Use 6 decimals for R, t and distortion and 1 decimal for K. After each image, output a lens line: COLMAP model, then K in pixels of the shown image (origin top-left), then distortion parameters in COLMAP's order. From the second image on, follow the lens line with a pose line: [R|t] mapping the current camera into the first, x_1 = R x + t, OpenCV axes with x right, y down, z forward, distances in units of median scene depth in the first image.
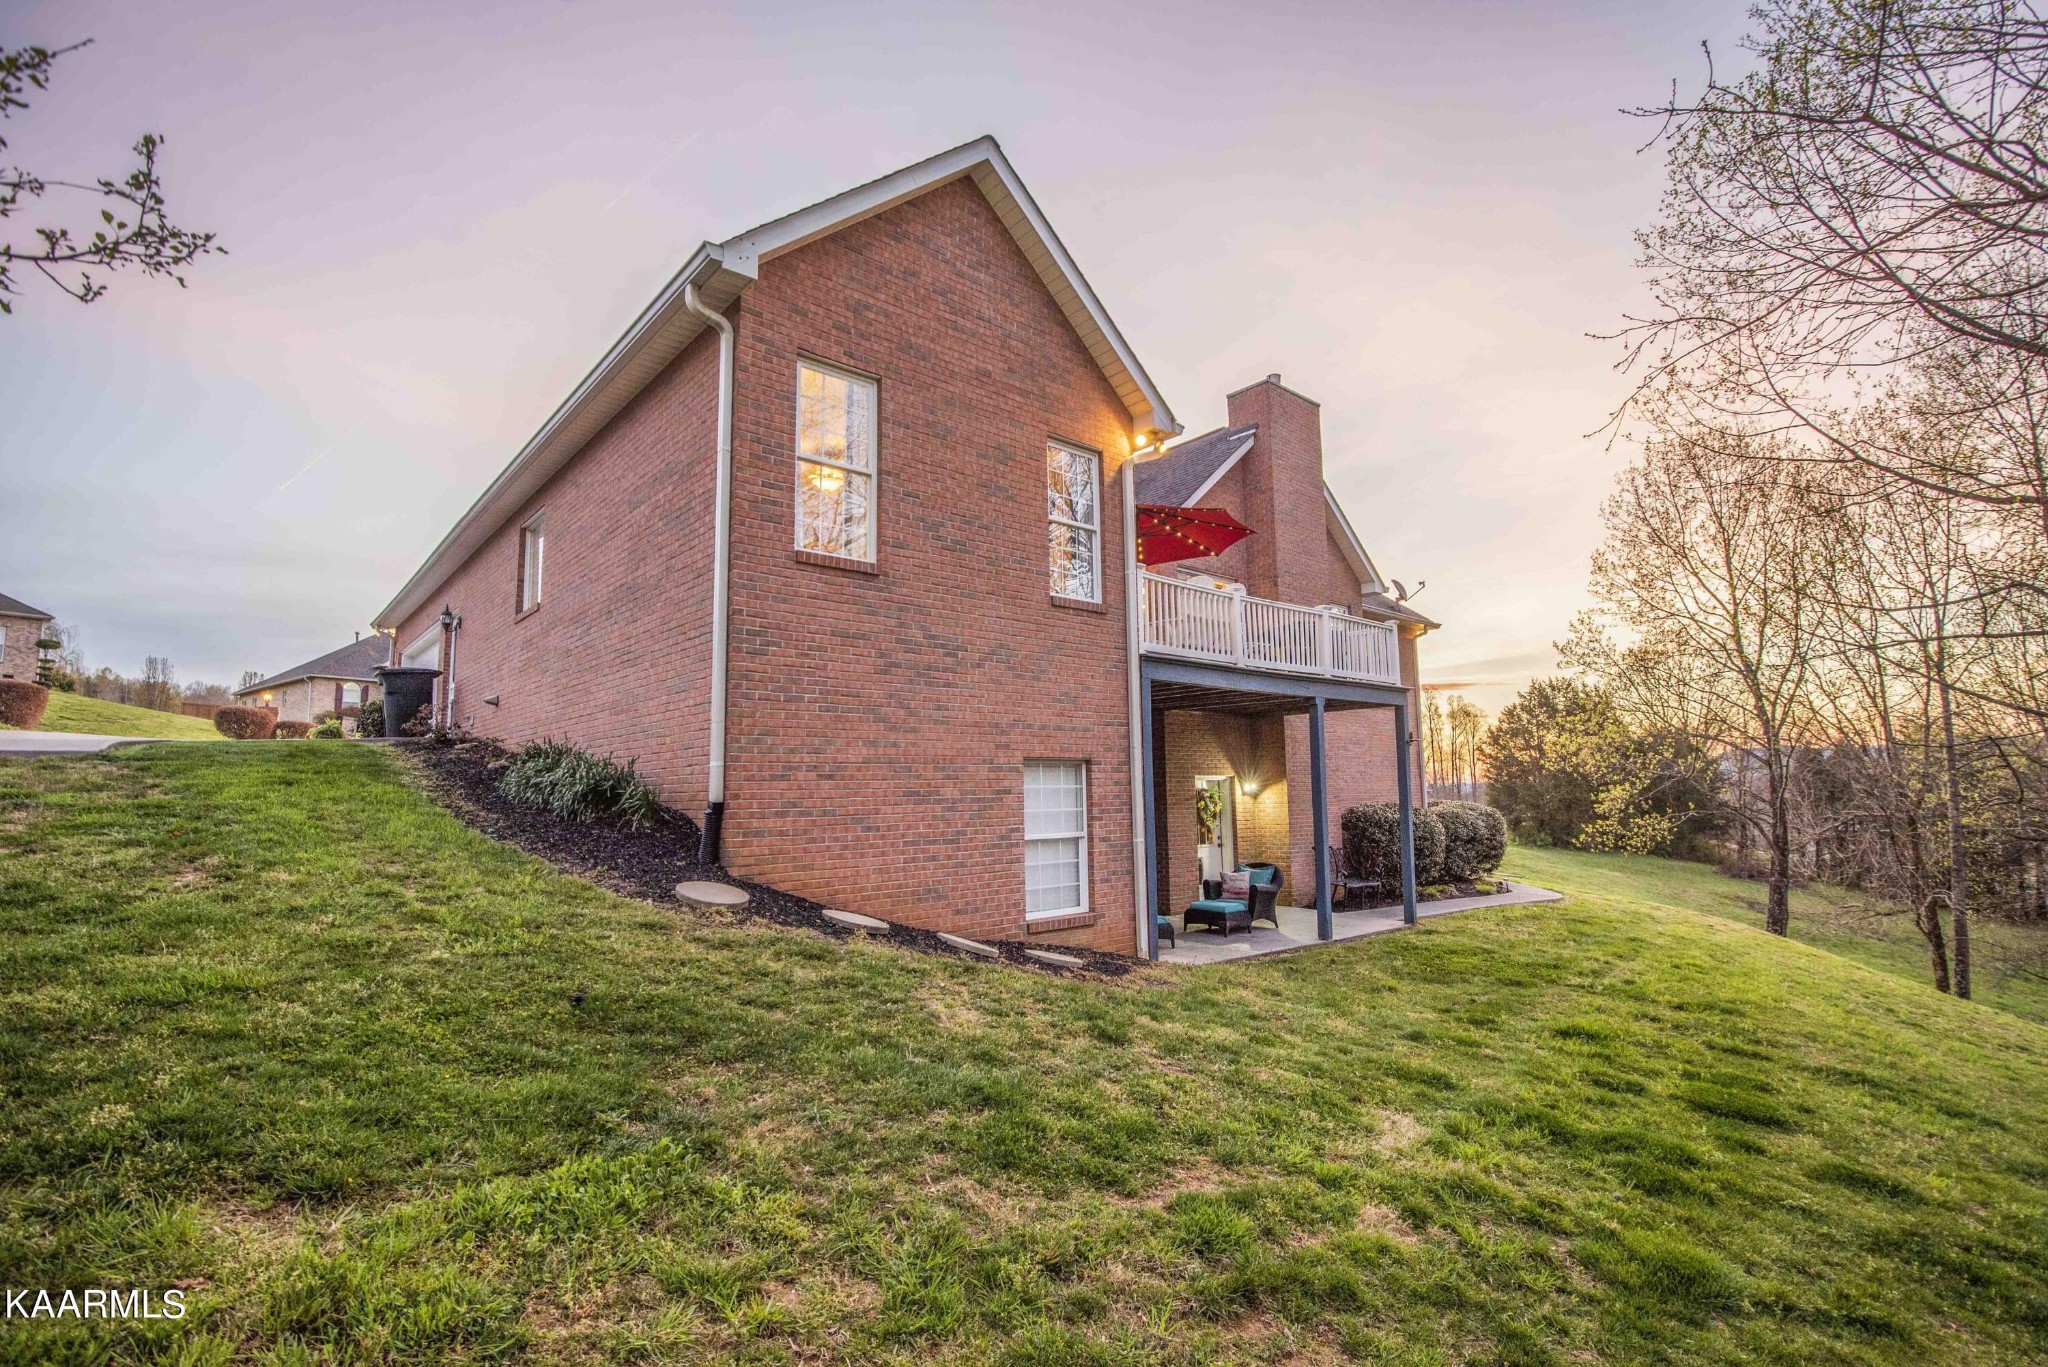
lens RADIAL K [[928.7, 0, 1036.4], [0, 928.7, 690.9], [0, 0, 1]] dist [-0.012596, -0.017509]
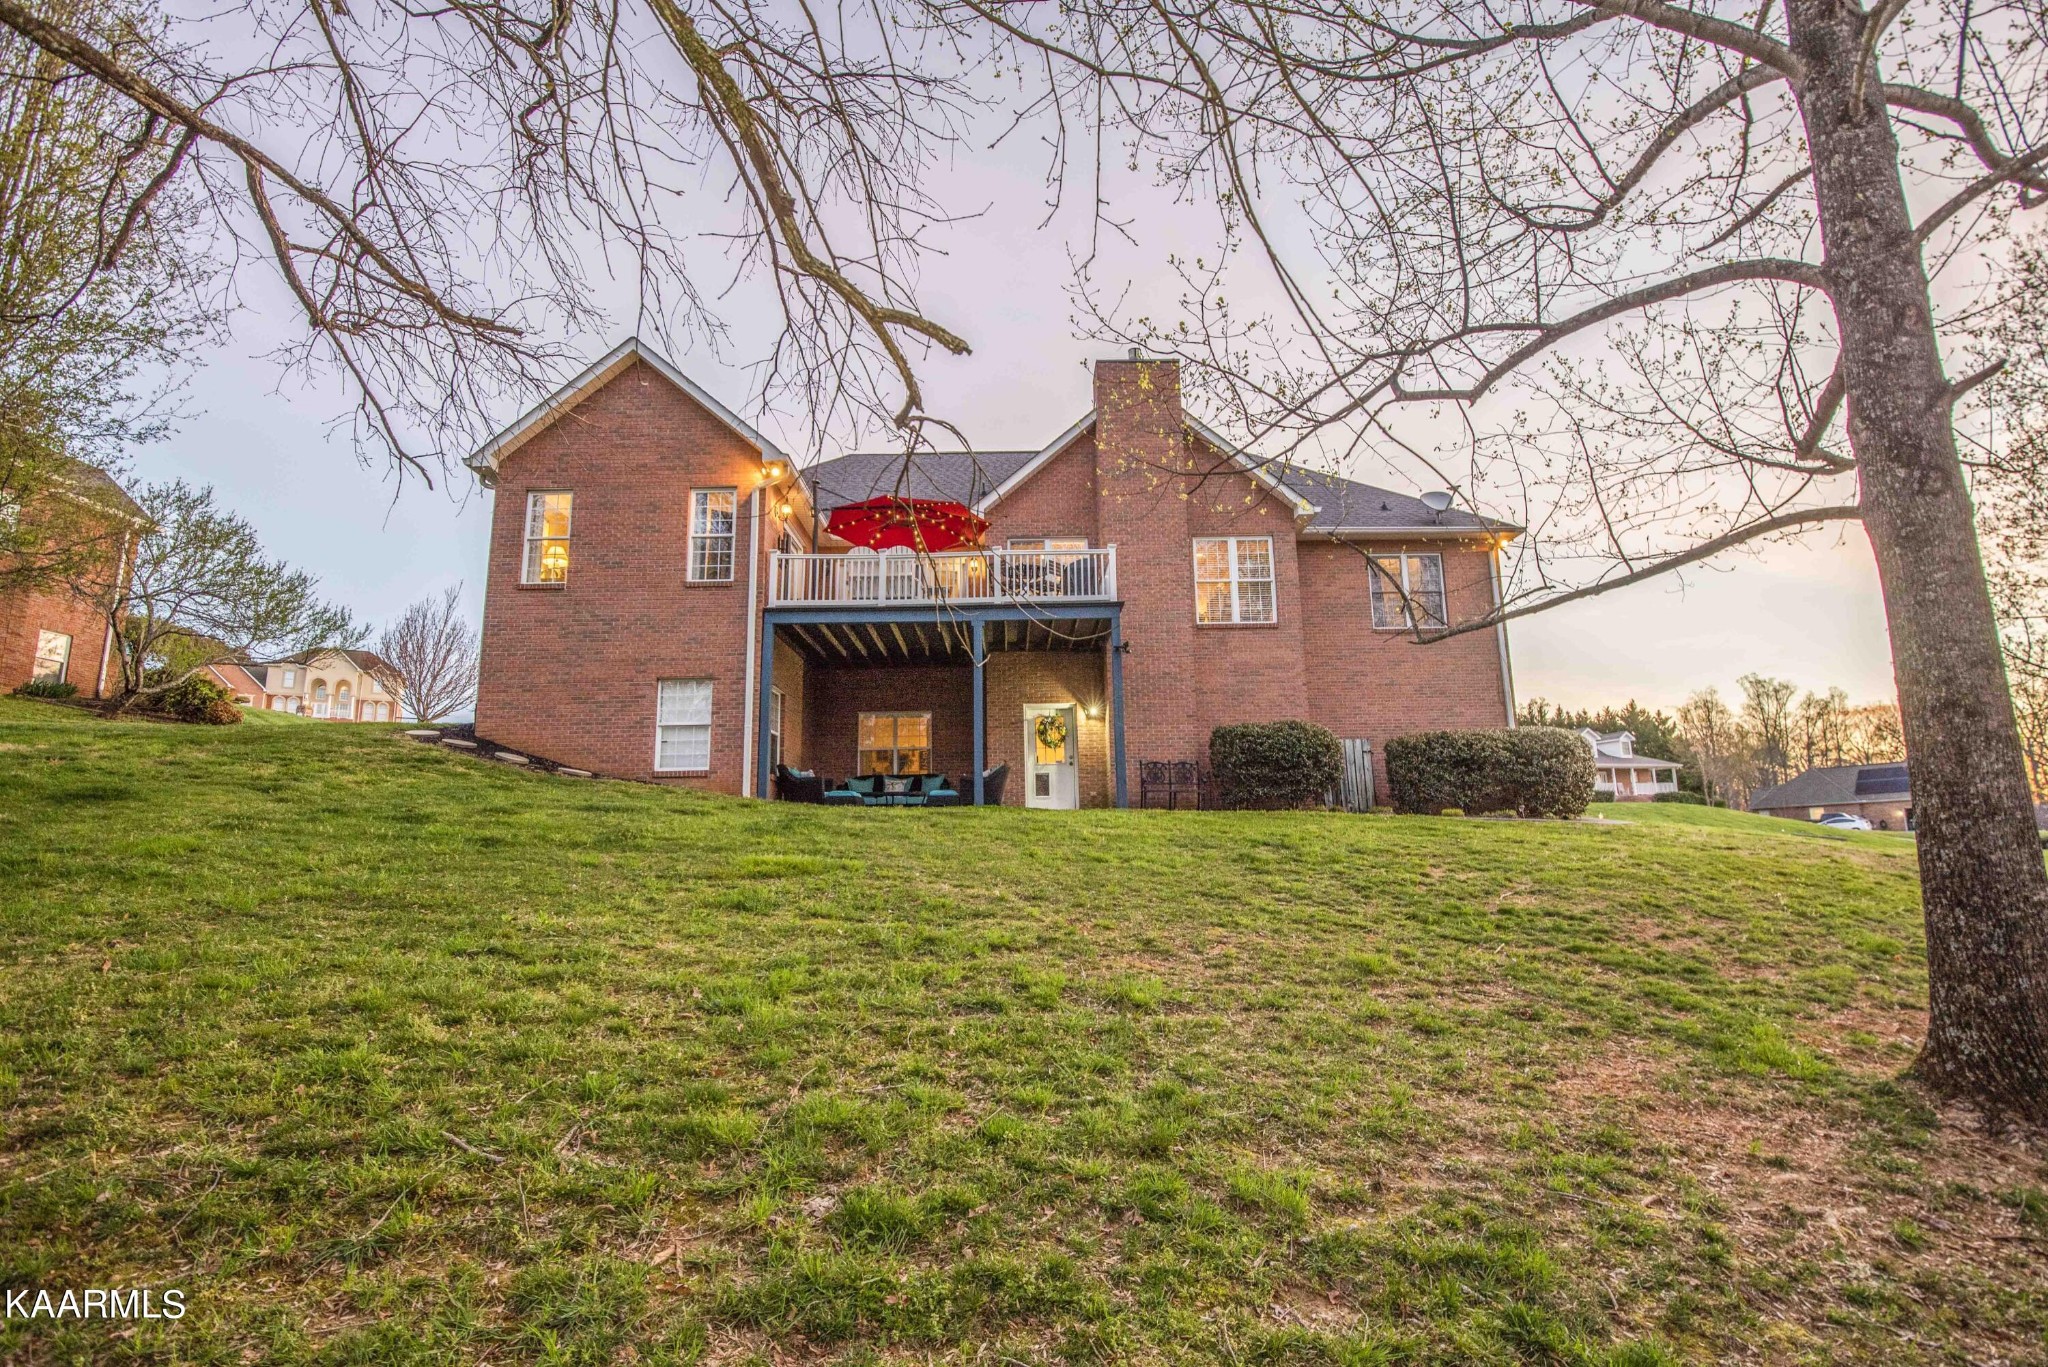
lens RADIAL K [[928.7, 0, 1036.4], [0, 928.7, 690.9], [0, 0, 1]] dist [-0.012596, -0.017509]
pose [[0.754459, -0.091558, -0.649930, 1.470002], [0.069175, 0.995800, -0.059981, 0.223418], [0.652692, 0.000294, 0.757623, 0.135024]]
